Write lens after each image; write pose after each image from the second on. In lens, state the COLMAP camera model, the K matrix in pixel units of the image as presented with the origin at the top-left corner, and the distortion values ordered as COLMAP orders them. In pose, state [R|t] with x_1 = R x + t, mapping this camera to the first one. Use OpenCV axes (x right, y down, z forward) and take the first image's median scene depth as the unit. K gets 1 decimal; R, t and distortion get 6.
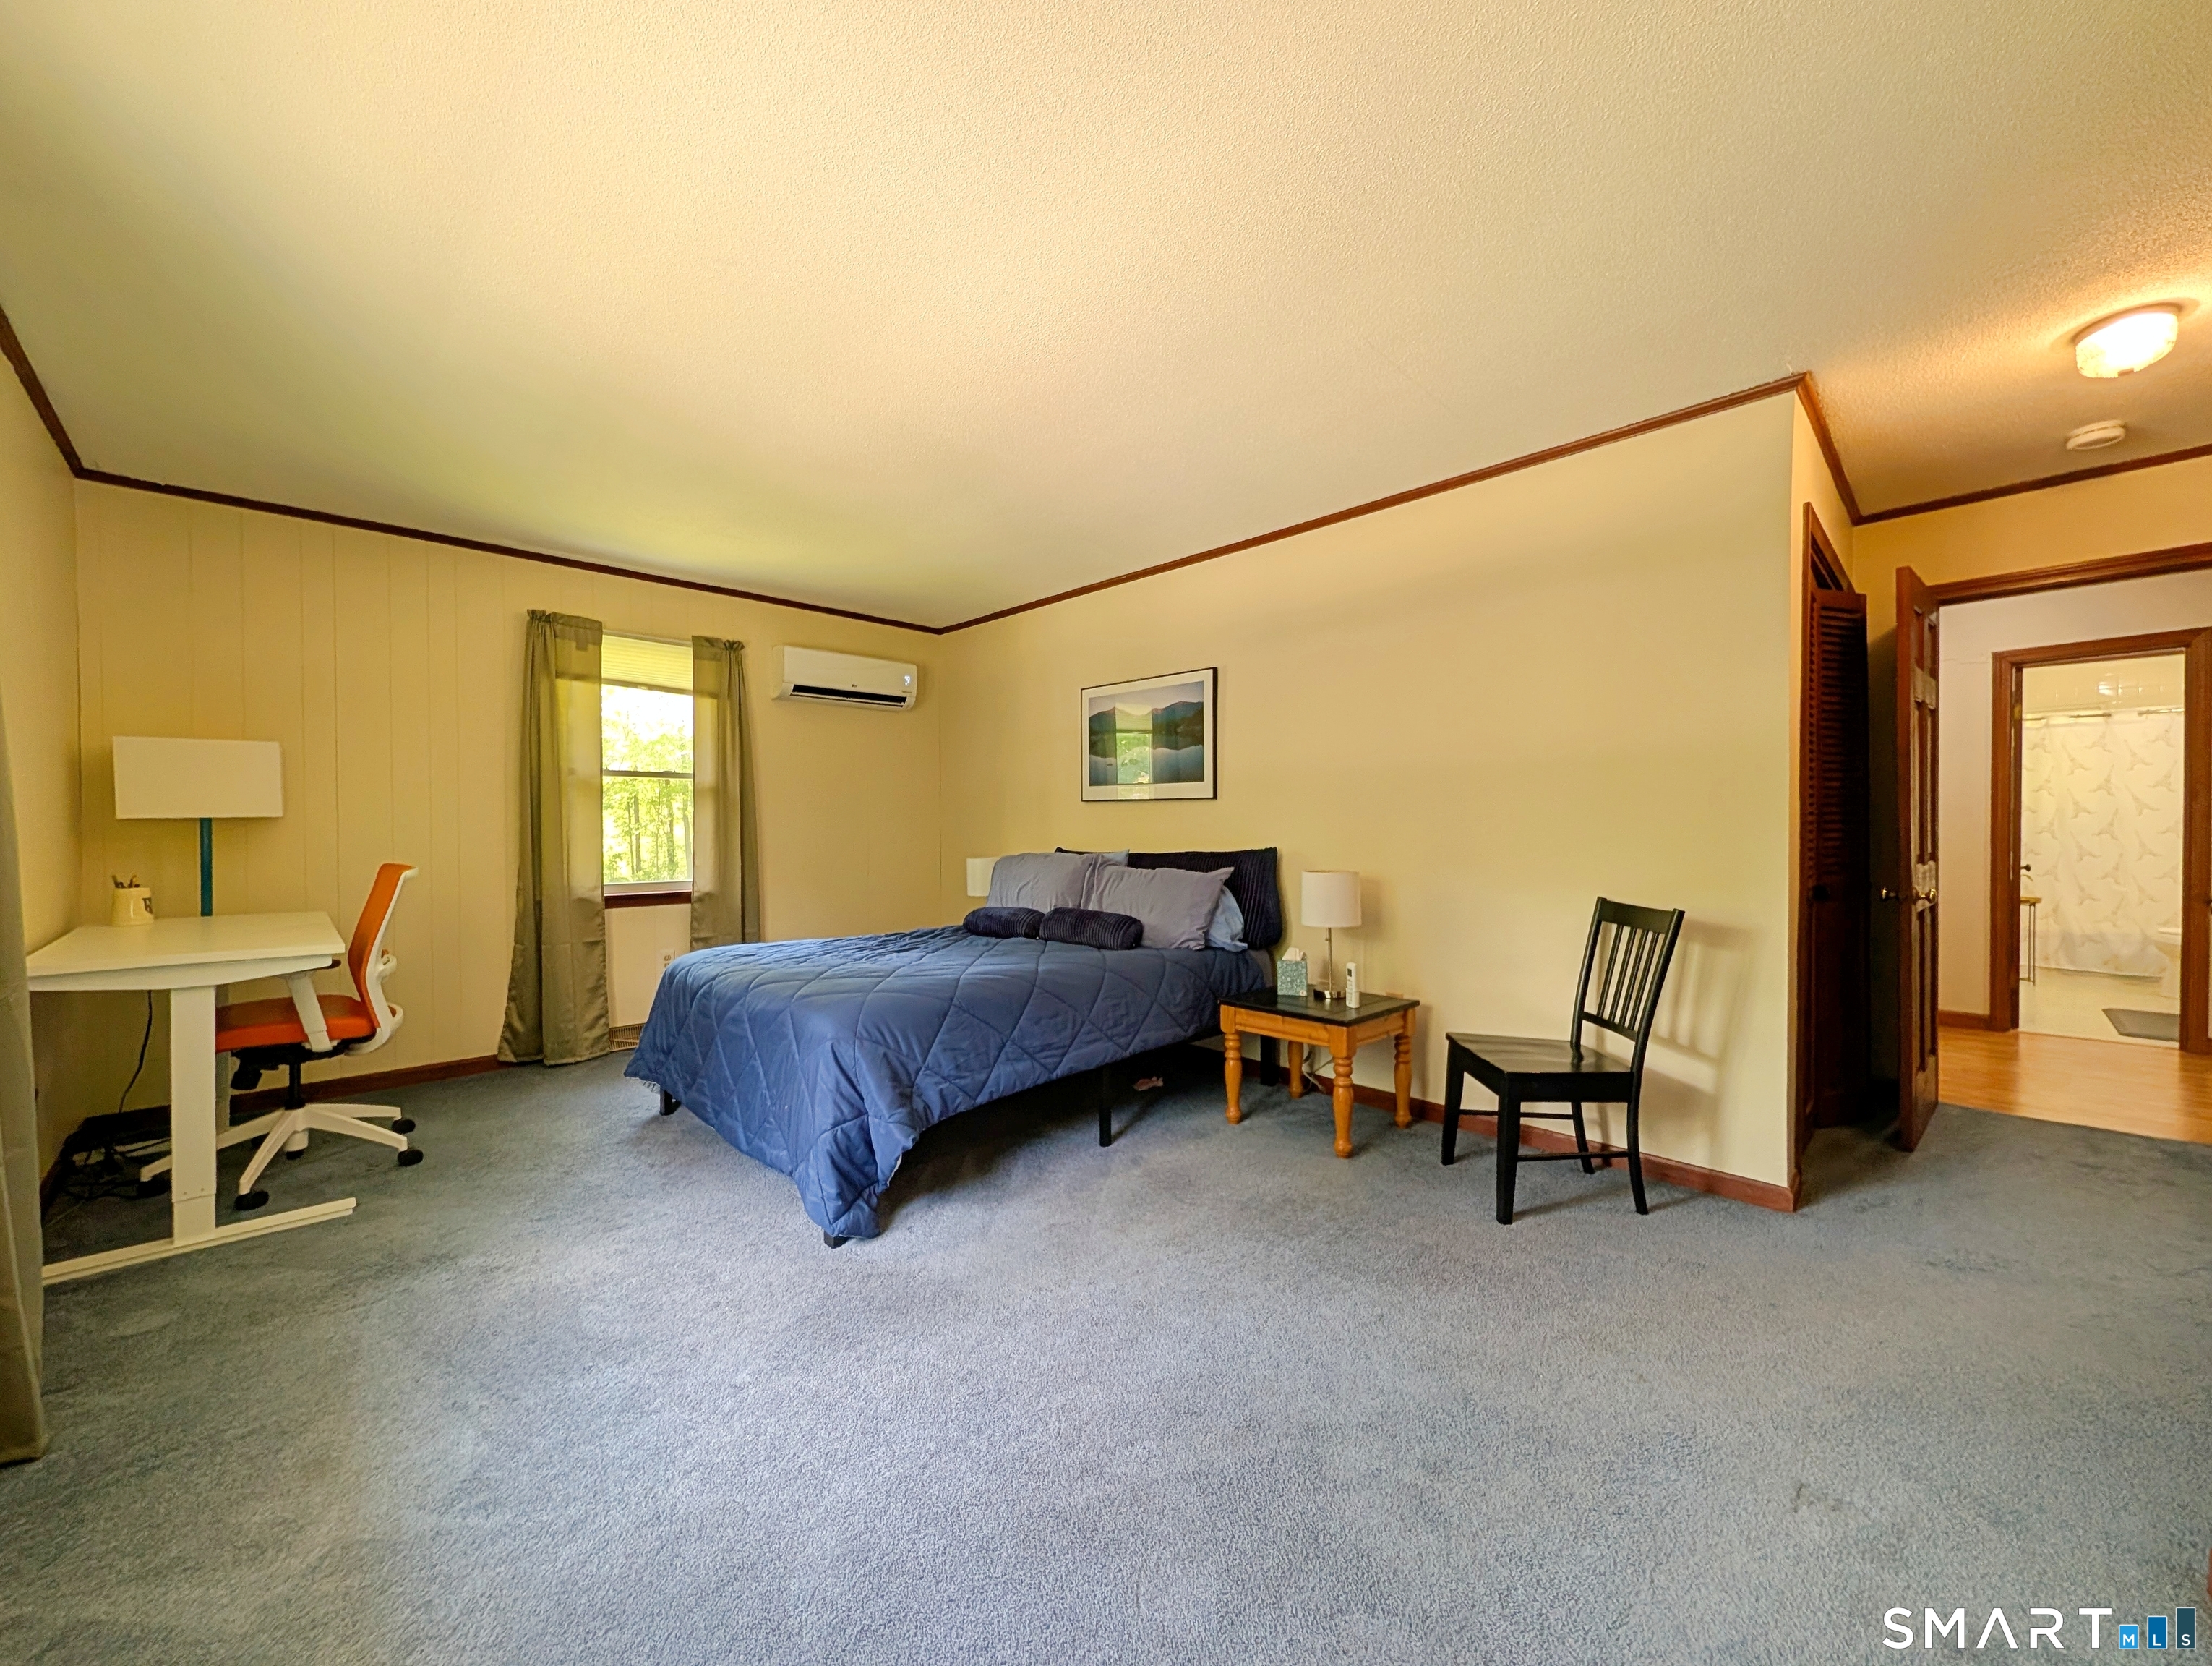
lens RADIAL K [[852.0, 0, 1105.8], [0, 852.0, 844.7], [0, 0, 1]] dist [-0.001750, -0.000023]
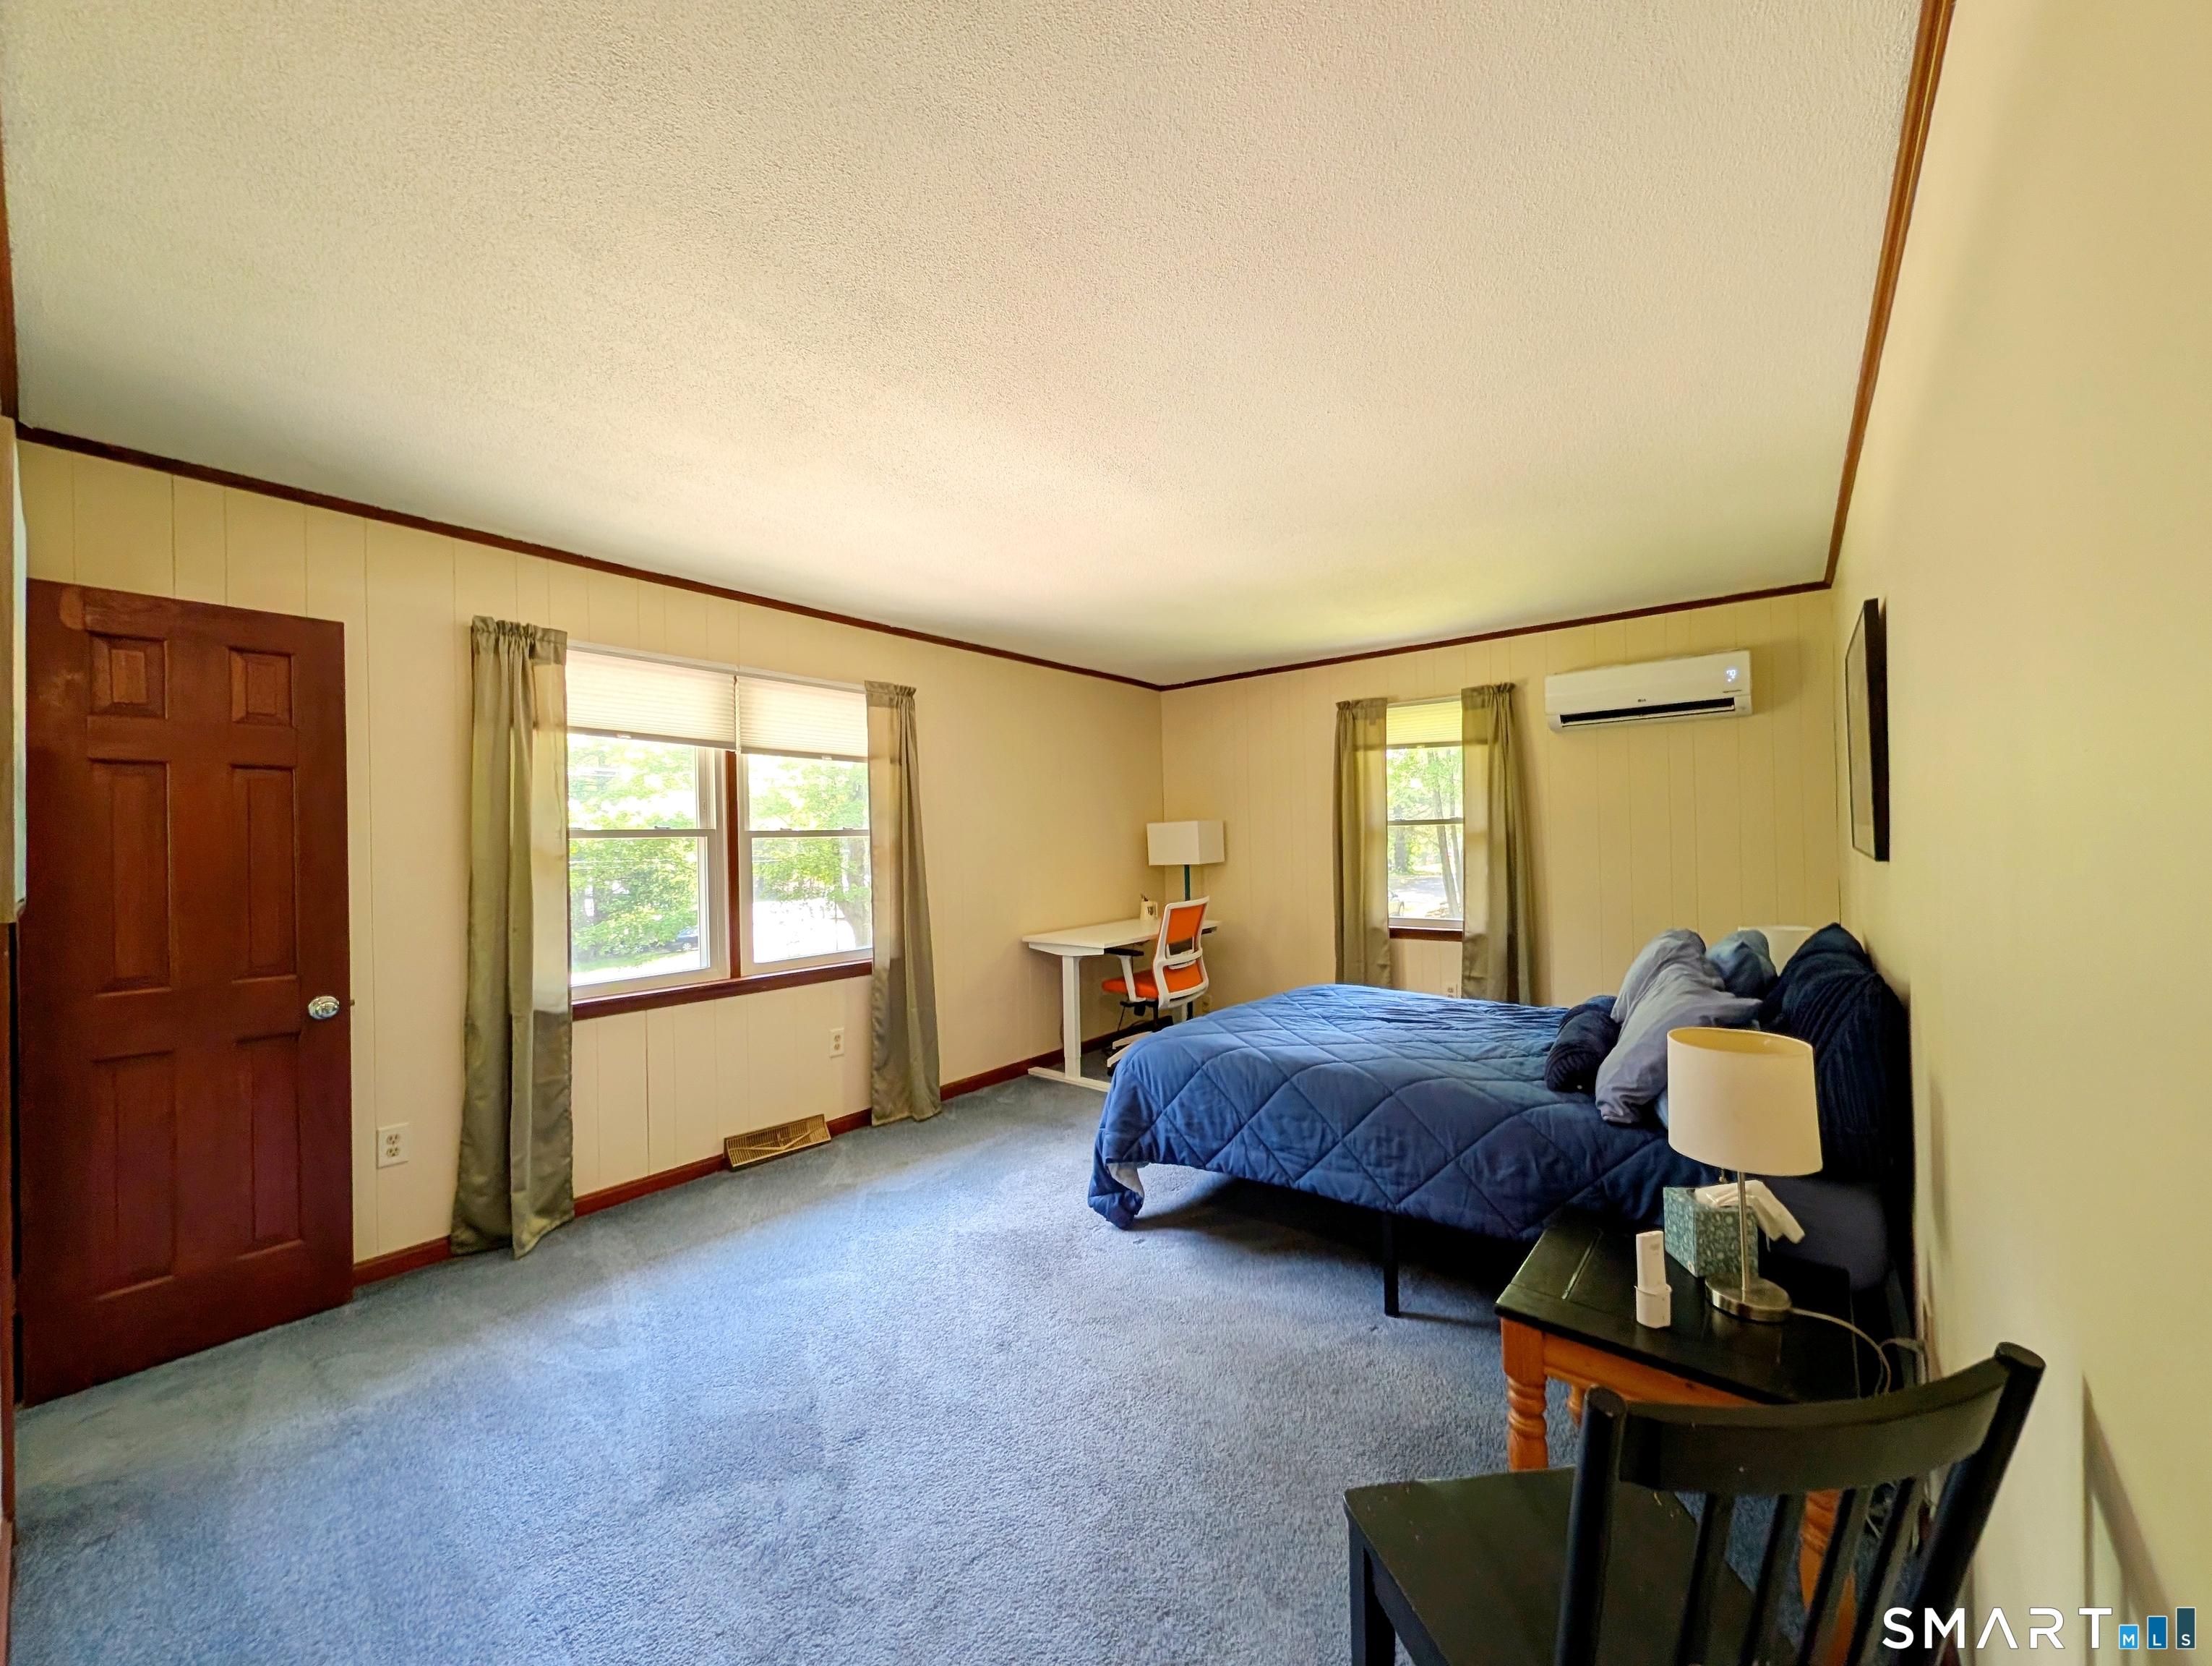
lens RADIAL K [[852.0, 0, 1096.9], [0, 852.0, 826.2], [0, 0, 1]] dist [-0.001750, -0.000023]
pose [[0.109237, -0.014555, -0.993909, 0.812119], [0.001083, 0.999894, -0.014523, -0.095564], [0.994015, 0.000510, 0.109241, 0.685411]]
